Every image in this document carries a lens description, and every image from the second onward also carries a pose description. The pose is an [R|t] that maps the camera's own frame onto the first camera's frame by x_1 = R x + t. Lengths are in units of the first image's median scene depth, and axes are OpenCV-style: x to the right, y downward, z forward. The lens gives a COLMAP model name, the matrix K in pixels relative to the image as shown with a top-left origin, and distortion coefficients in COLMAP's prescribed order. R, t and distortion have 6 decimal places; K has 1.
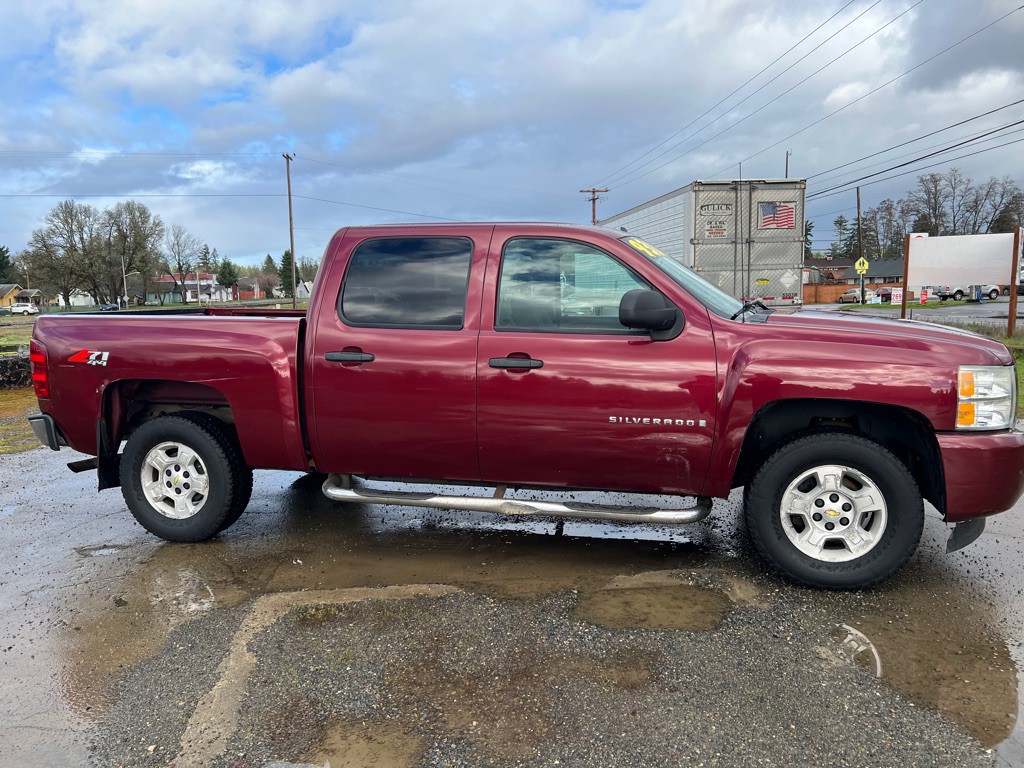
lens RADIAL K [[764.8, 0, 502.8], [0, 764.8, 382.5], [0, 0, 1]] dist [0.046558, -0.043014]
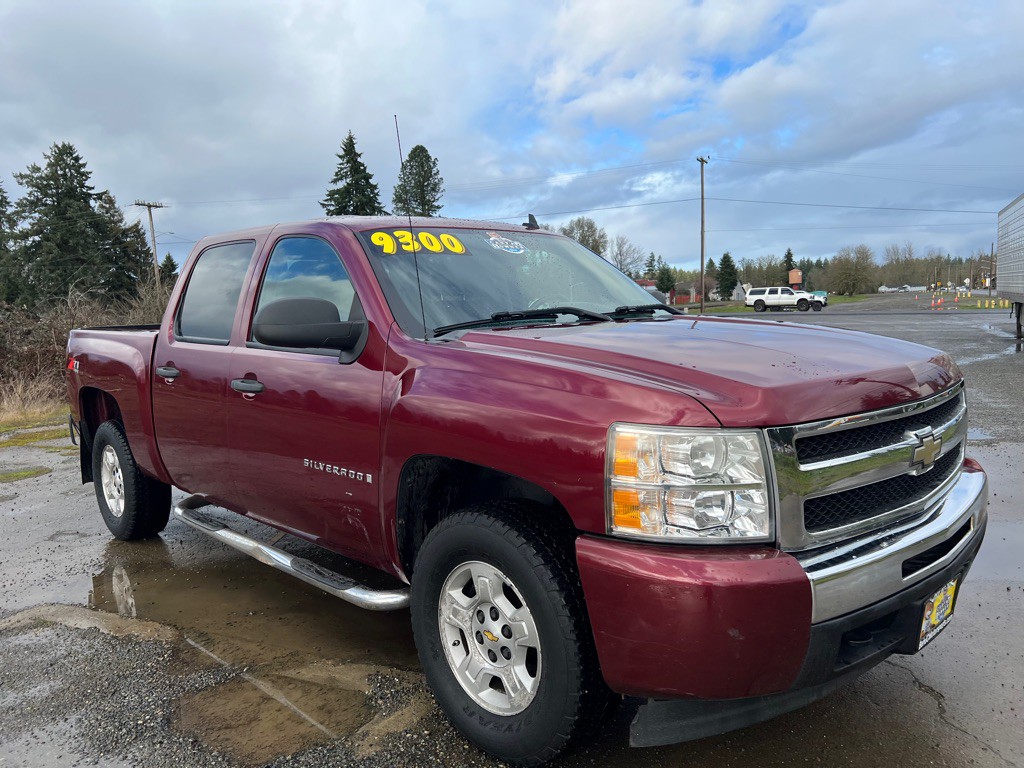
lens RADIAL K [[769.0, 0, 517.3], [0, 769.0, 382.8], [0, 0, 1]] dist [0.048682, -0.056126]
pose [[0.857038, 0.035505, -0.514029, 0.165055], [-0.037535, 0.999275, 0.006441, -0.010514], [0.513884, 0.013774, 0.857749, 0.095760]]
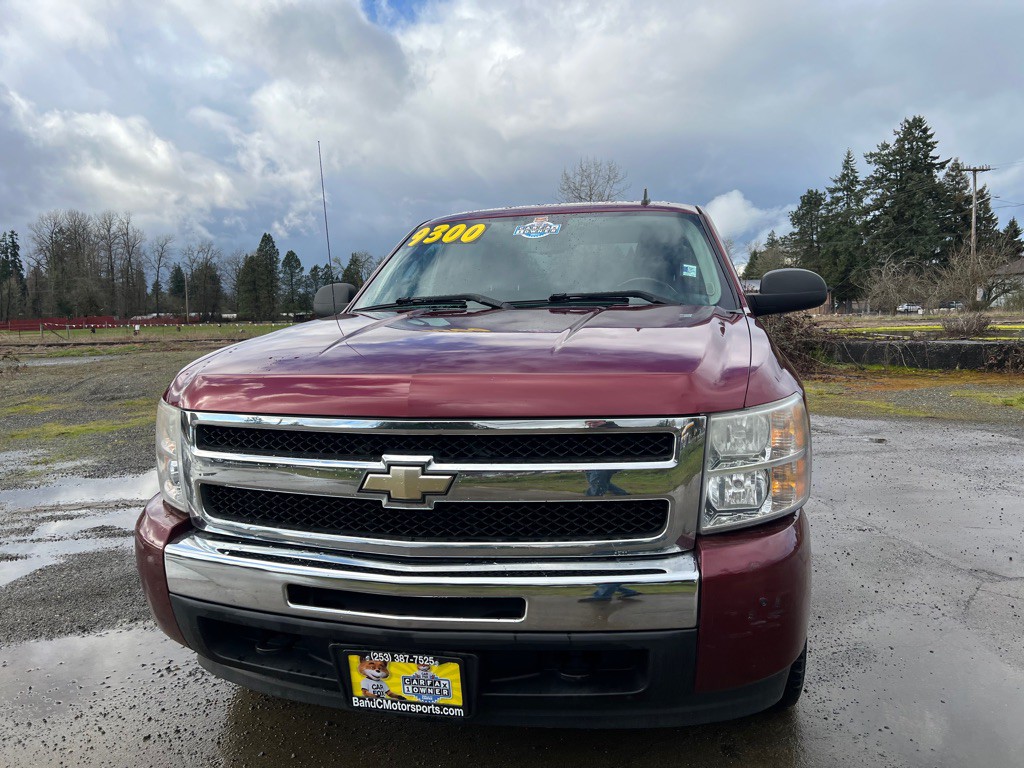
lens RADIAL K [[765.2, 0, 517.9], [0, 765.2, 378.9], [0, 0, 1]] dist [0.041445, -0.046645]
pose [[0.035833, 0.116049, -0.992597, 0.262643], [-0.095232, 0.989111, 0.112203, -0.028584], [0.994810, 0.090507, 0.046495, 0.256706]]
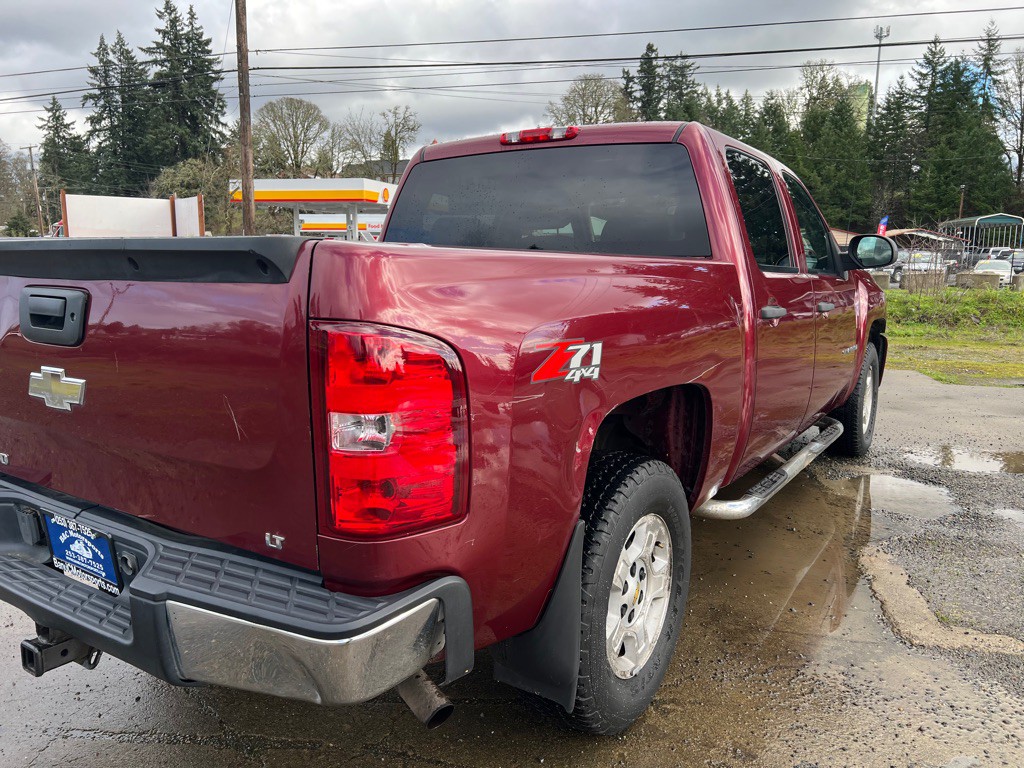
lens RADIAL K [[781.1, 0, 512.0], [0, 781.1, 384.0], [0, 0, 1]] dist [0.041236, -0.045421]
pose [[0.305037, -0.136109, 0.942564, -0.241869], [0.099945, 0.988844, 0.110448, -0.017935], [-0.947081, 0.060514, 0.315238, 0.246136]]
